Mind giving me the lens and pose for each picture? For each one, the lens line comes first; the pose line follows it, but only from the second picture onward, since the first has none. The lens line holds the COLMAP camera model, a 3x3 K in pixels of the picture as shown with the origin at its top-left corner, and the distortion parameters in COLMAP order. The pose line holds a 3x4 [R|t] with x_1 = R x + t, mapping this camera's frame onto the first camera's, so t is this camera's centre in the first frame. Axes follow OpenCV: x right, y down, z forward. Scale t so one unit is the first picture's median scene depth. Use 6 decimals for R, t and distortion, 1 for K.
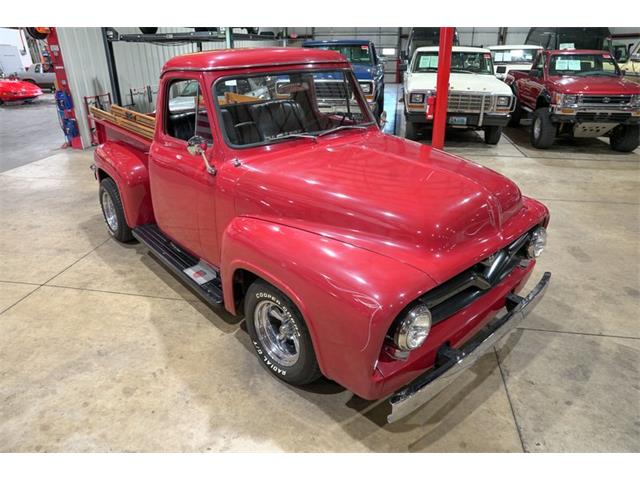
lens RADIAL K [[438.7, 0, 321.9], [0, 438.7, 238.3], [0, 0, 1]] dist [-0.137045, 0.103759]
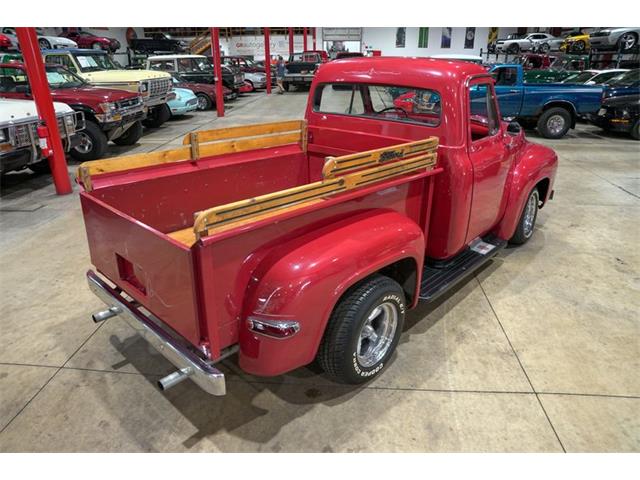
lens RADIAL K [[438.7, 0, 321.5], [0, 438.7, 240.7], [0, 0, 1]] dist [-0.137045, 0.103759]
pose [[-0.090771, -0.390061, 0.916304, -1.404864], [0.413510, 0.822272, 0.390996, -0.614267], [-0.905963, 0.414392, 0.086655, 1.387373]]
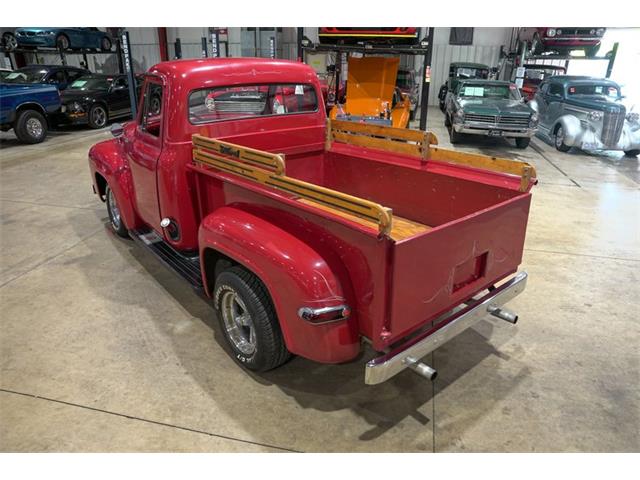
lens RADIAL K [[438.7, 0, 320.6], [0, 438.7, 239.9], [0, 0, 1]] dist [-0.137045, 0.103759]
pose [[-0.998839, -0.022604, 0.042537, -0.471427], [0.016080, 0.675938, 0.736783, -1.020474], [-0.045406, 0.736612, -0.674790, 2.270940]]
